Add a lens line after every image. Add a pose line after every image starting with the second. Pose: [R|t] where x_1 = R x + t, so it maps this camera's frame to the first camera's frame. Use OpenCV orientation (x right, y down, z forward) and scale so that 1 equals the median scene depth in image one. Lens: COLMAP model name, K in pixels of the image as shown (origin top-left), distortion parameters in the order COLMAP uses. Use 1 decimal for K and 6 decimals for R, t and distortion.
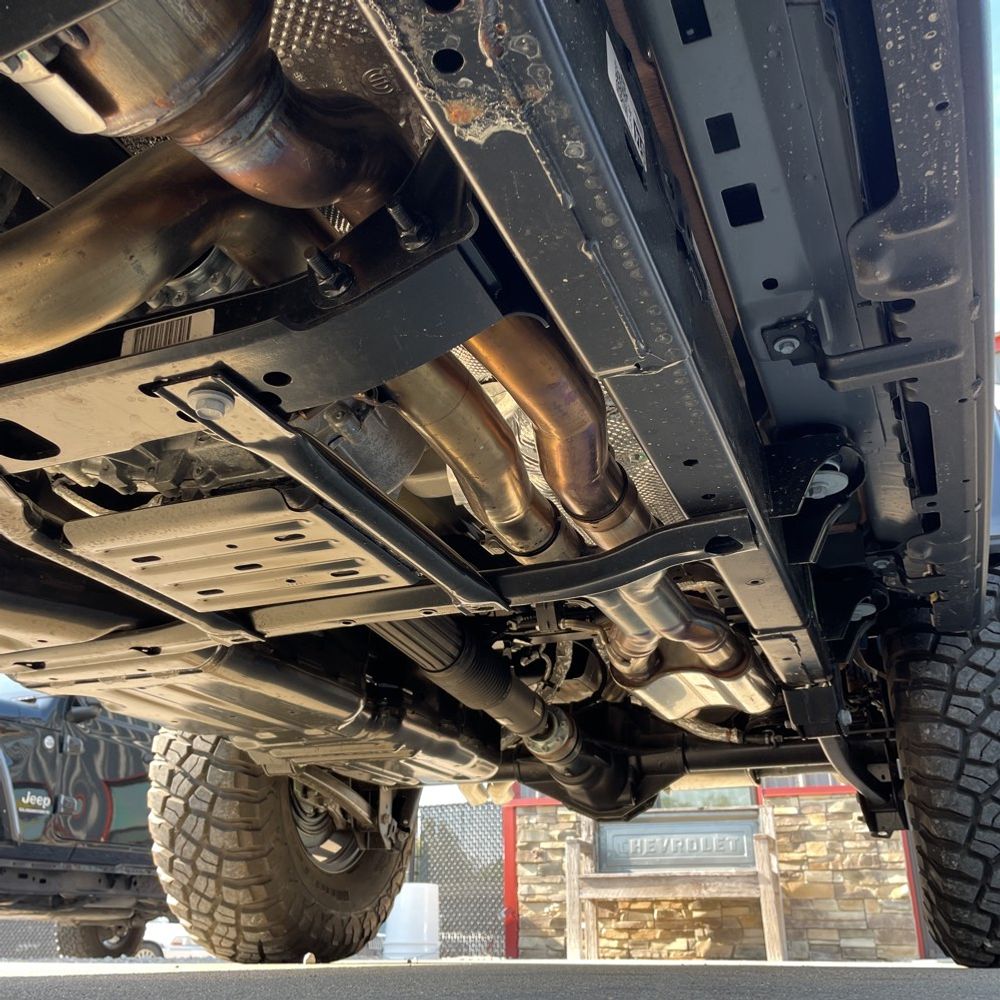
lens RADIAL K [[1007.9, 0, 491.9], [0, 1007.9, 496.1], [0, 0, 1]] dist [0.075922, -0.093881]
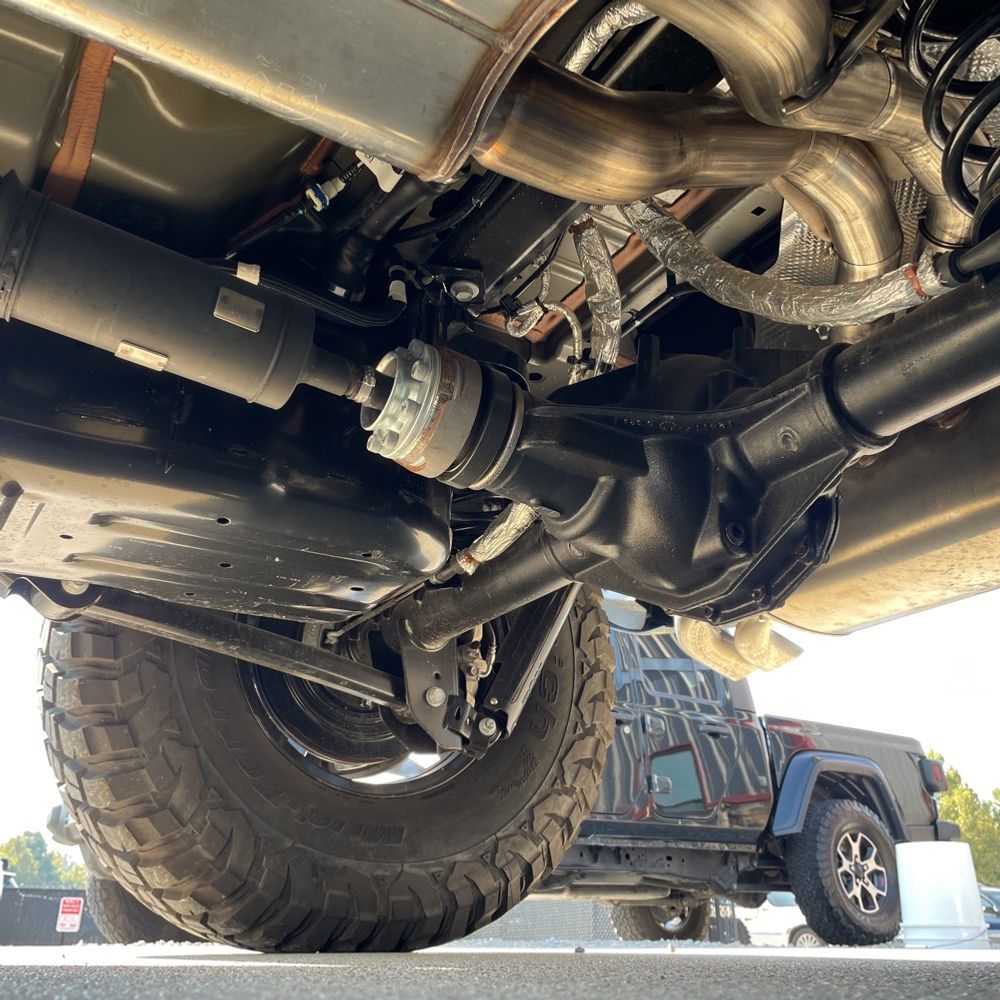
lens RADIAL K [[1007.9, 0, 491.9], [0, 1007.9, 496.1], [0, 0, 1]] dist [0.075922, -0.093881]
pose [[0.806104, -0.232447, -0.544210, 0.104594], [0.238940, 0.969177, -0.060035, 0.105909], [0.541391, -0.081639, 0.836798, 0.235673]]
